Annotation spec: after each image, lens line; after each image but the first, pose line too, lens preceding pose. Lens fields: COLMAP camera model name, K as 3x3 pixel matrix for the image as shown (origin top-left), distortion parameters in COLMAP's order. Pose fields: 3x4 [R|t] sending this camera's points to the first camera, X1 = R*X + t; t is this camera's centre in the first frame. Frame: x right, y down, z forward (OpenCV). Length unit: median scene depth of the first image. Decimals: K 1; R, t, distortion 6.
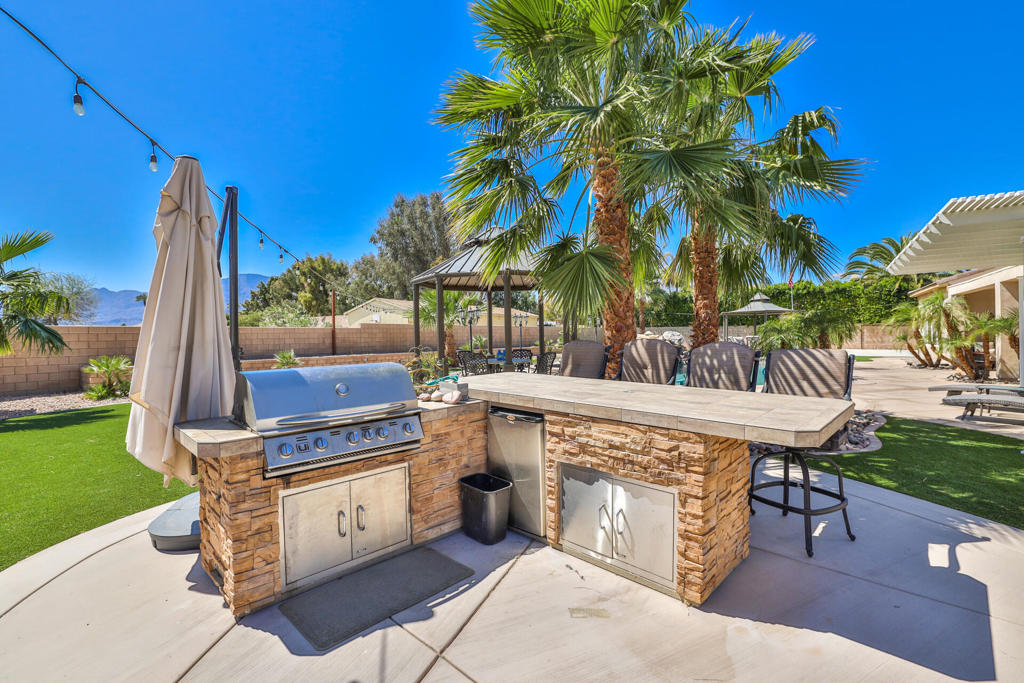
lens RADIAL K [[477.2, 0, 521.2], [0, 477.2, 333.8], [0, 0, 1]] dist [-0.022688, 0.000220]
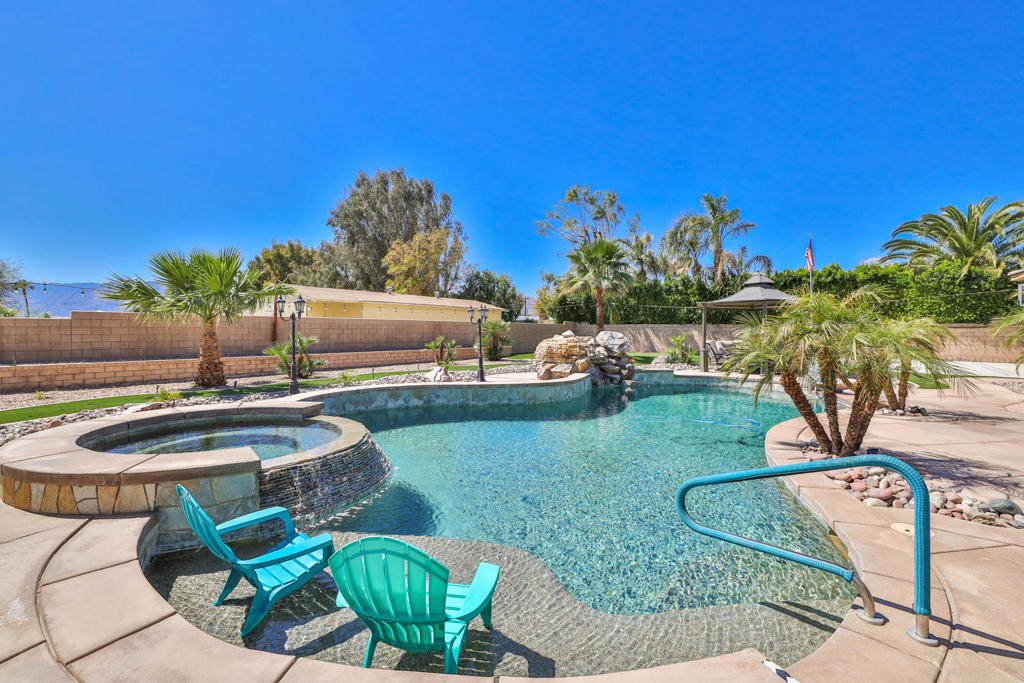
lens RADIAL K [[473.0, 0, 510.2], [0, 473.0, 337.3], [0, 0, 1]] dist [-0.014055, 0.000451]
pose [[0.998643, 0.017259, -0.049146, 0.141587], [-0.016516, 0.999744, 0.015487, -0.001751], [0.049400, -0.014654, 0.998672, 0.243706]]
